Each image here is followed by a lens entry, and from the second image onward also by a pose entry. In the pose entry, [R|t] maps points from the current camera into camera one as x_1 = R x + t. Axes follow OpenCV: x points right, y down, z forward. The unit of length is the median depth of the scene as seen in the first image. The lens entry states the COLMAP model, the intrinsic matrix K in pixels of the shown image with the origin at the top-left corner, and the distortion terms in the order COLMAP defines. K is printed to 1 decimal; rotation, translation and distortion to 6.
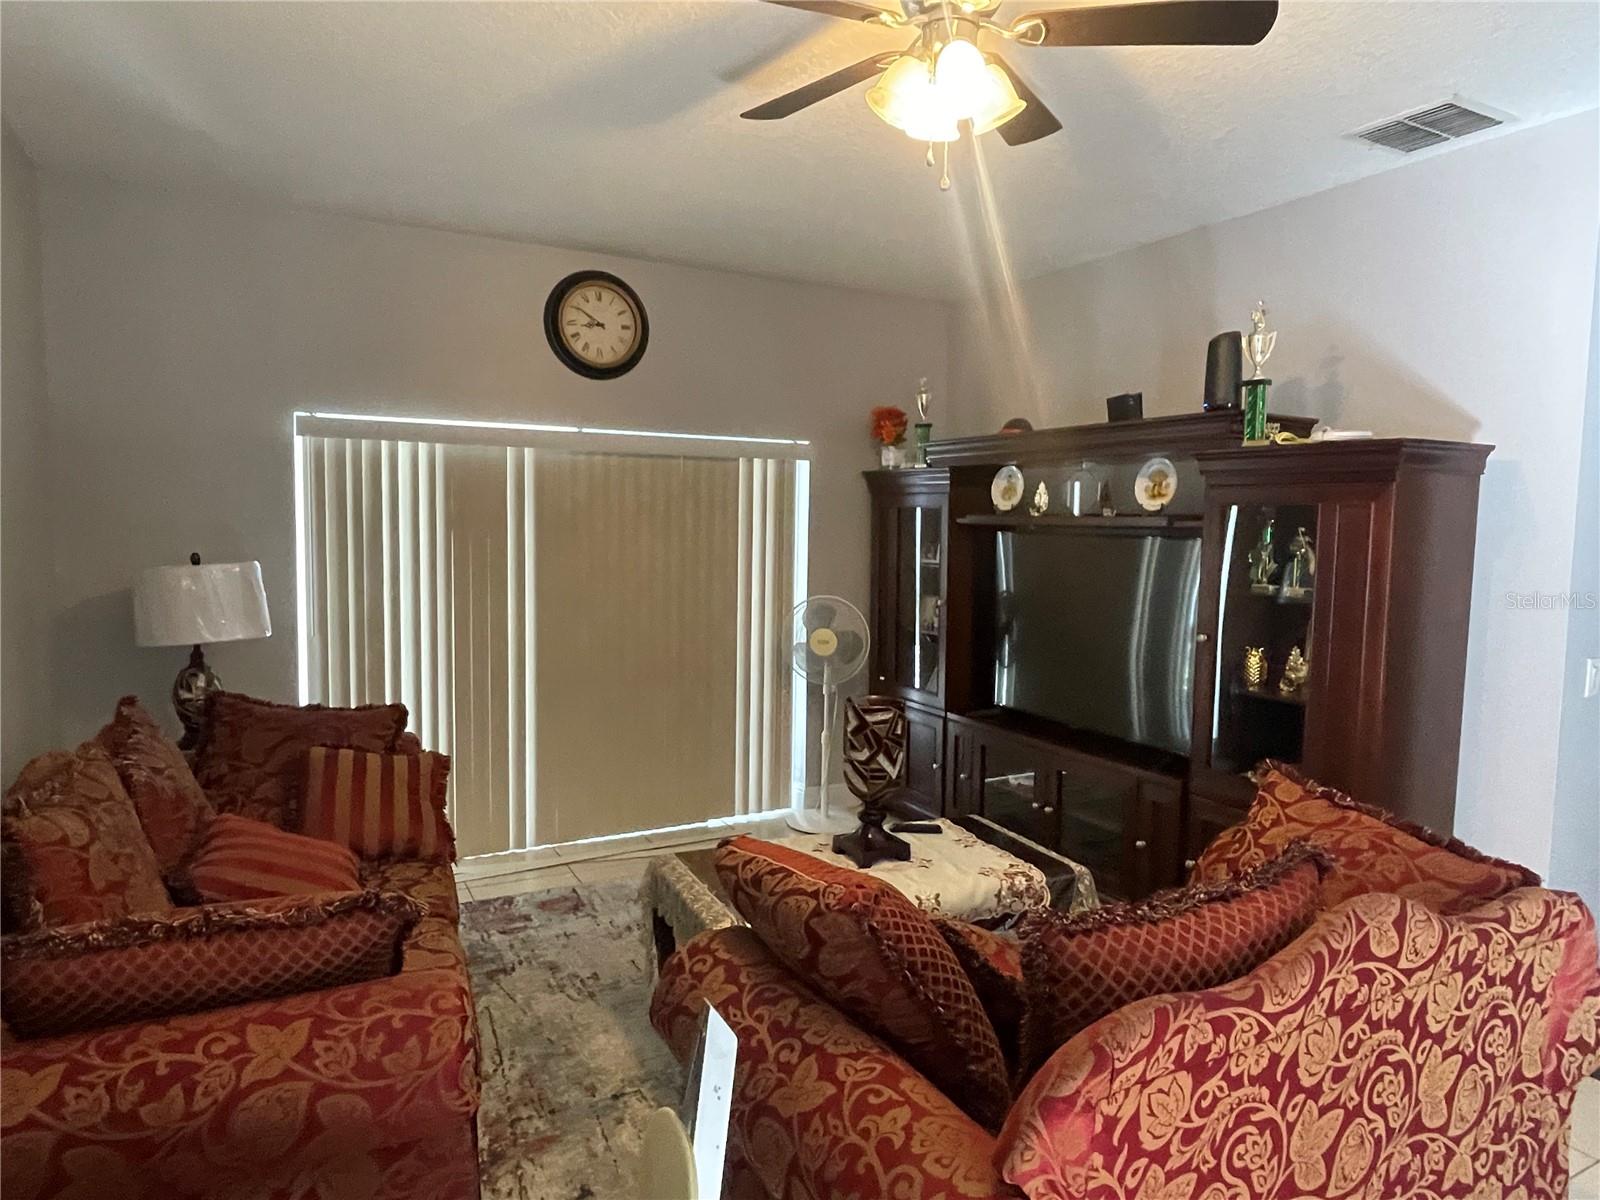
lens RADIAL K [[987.7, 0, 796.6], [0, 987.7, 589.2], [0, 0, 1]] dist [-0.005452, -0.000325]
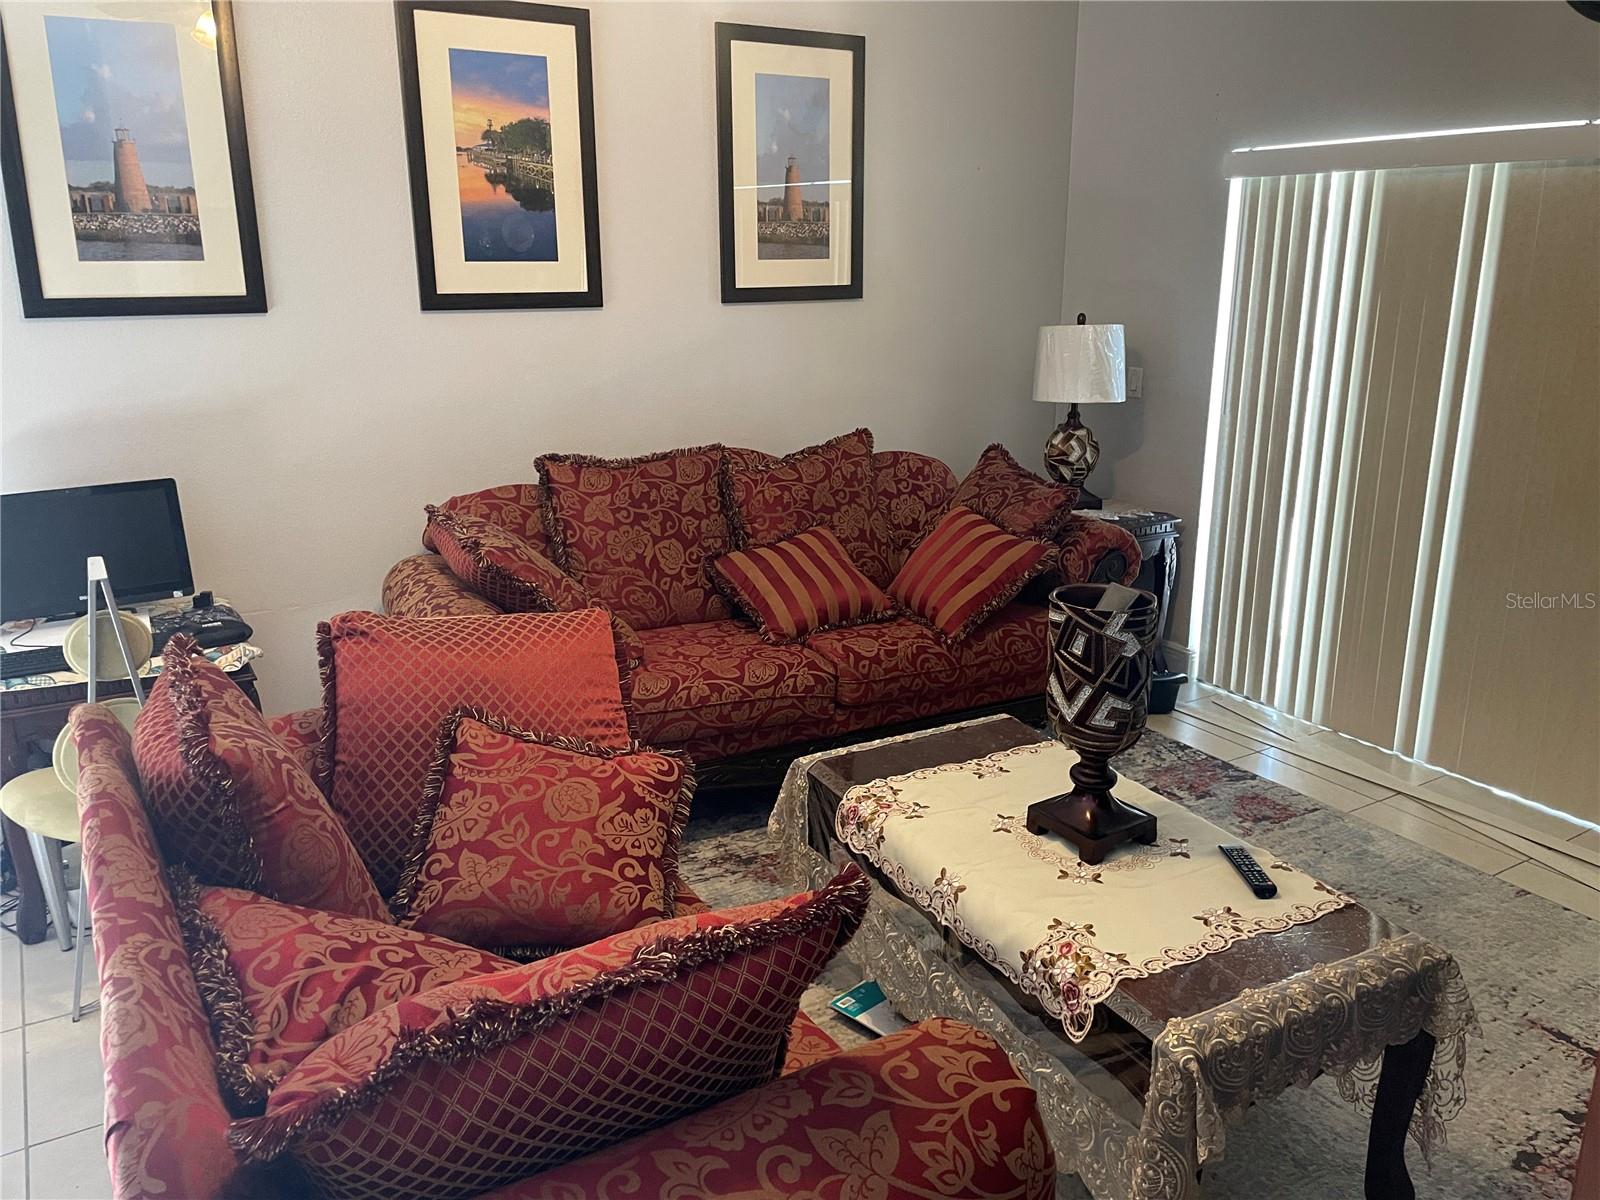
lens RADIAL K [[1211.1, 0, 799.9], [0, 1211.1, 610.4], [0, 0, 1]] dist [-0.008568, -0.015113]
pose [[0.053794, 0.265169, -0.962700, 0.565581], [-0.064745, 0.962994, 0.261632, -0.042183], [0.996451, 0.048256, 0.068972, 0.555766]]
